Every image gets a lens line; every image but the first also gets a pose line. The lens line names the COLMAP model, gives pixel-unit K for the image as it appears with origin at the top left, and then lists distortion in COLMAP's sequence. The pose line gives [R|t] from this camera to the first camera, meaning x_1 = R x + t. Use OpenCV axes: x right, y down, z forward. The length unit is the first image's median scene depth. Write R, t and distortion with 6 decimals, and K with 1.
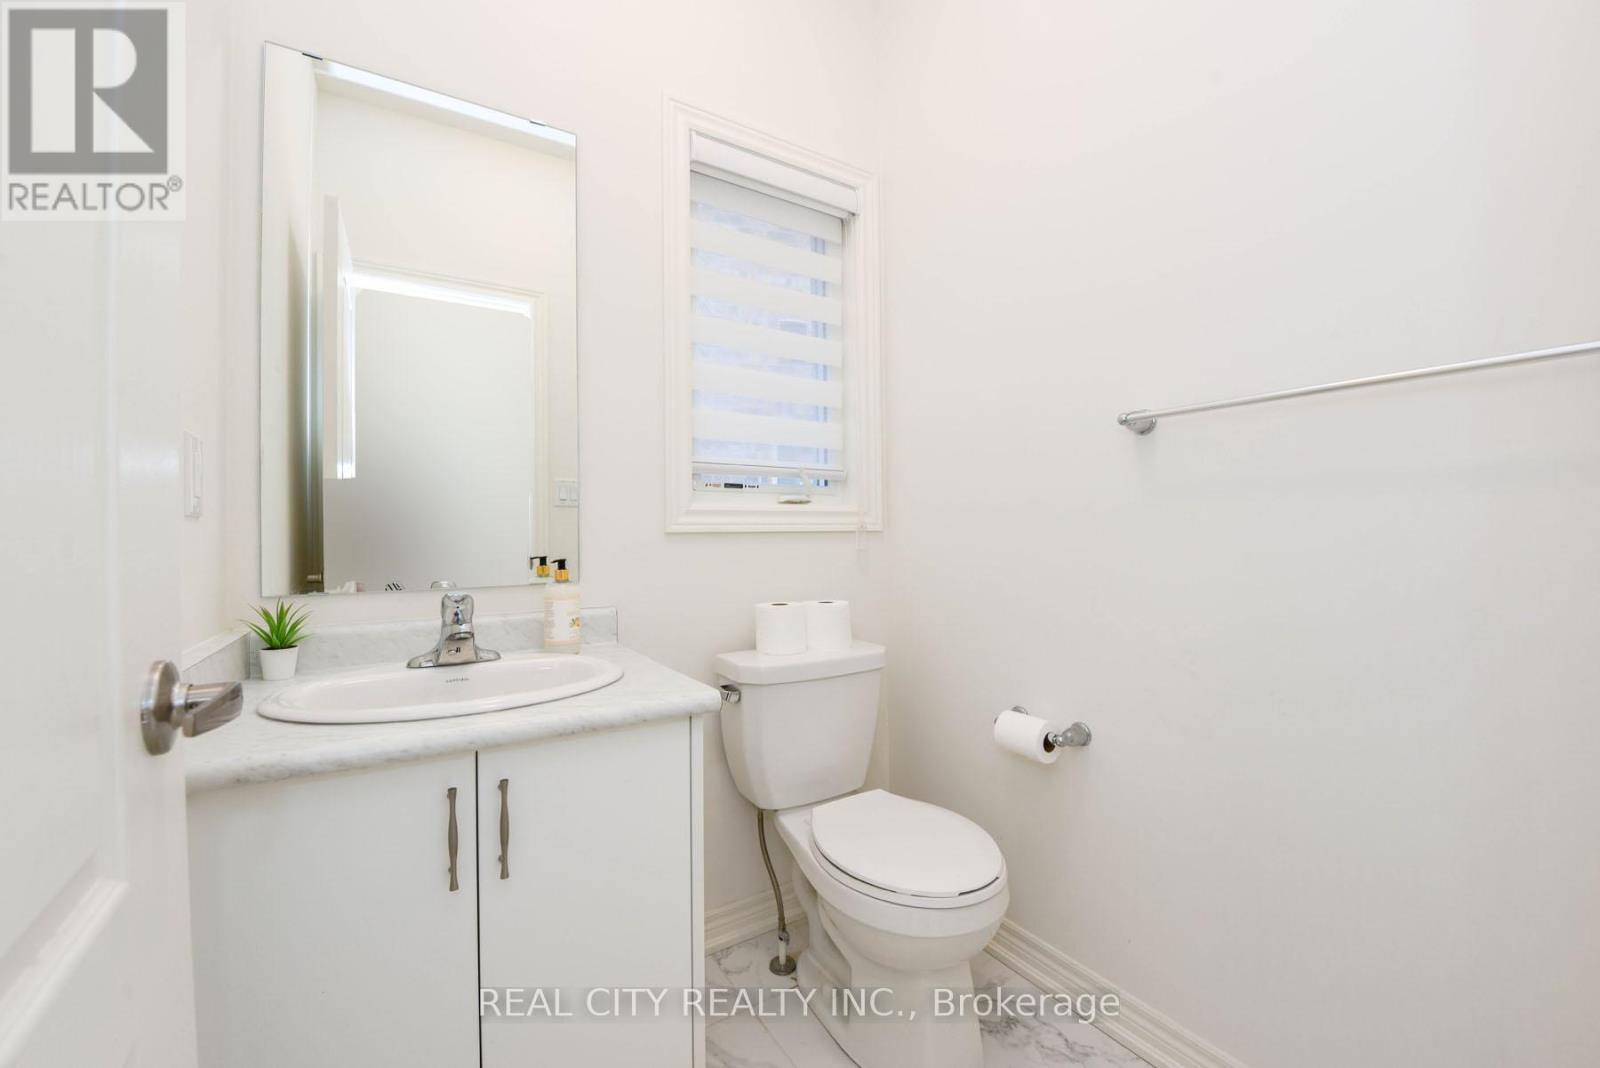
lens RADIAL K [[664.5, 0, 802.8], [0, 664.5, 539.7], [0, 0, 1]] dist [-0.024491, -0.000591]
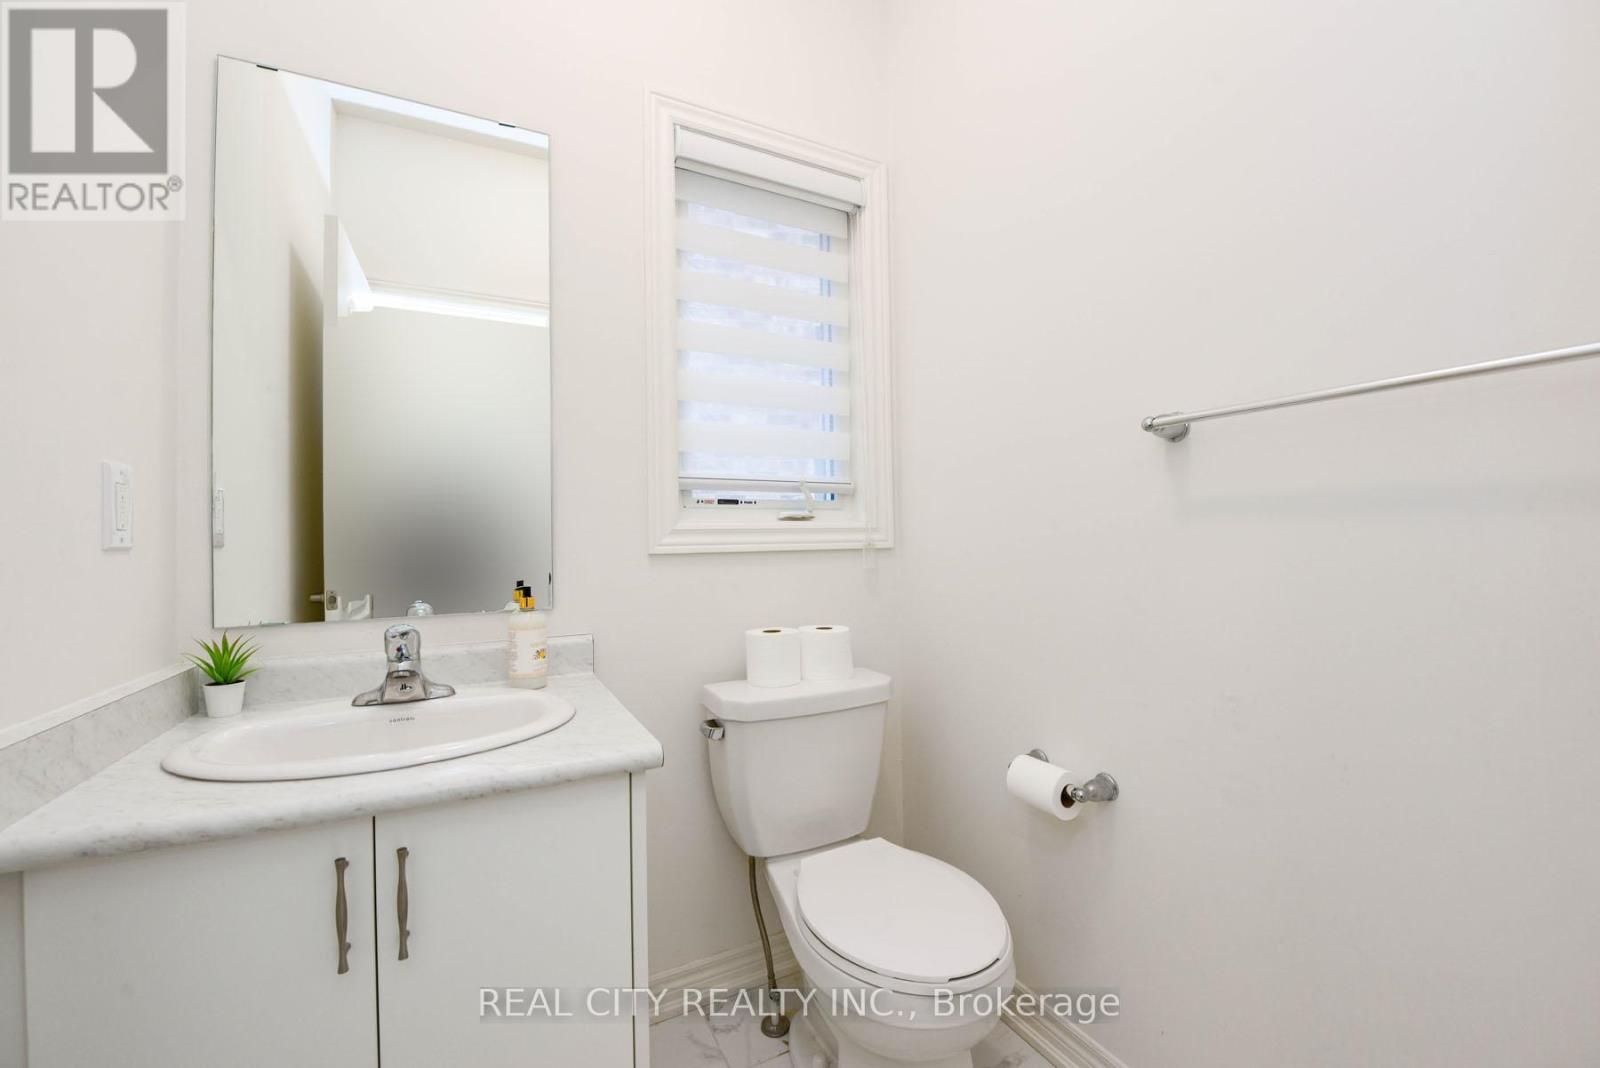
lens RADIAL K [[664.5, 0, 795.1], [0, 664.5, 540.2], [0, 0, 1]] dist [-0.024491, -0.000591]
pose [[0.995841, -0.005828, -0.090925, 0.088040], [0.005217, 0.999962, -0.006952, -0.023965], [0.090962, 0.006449, 0.995833, 0.091868]]
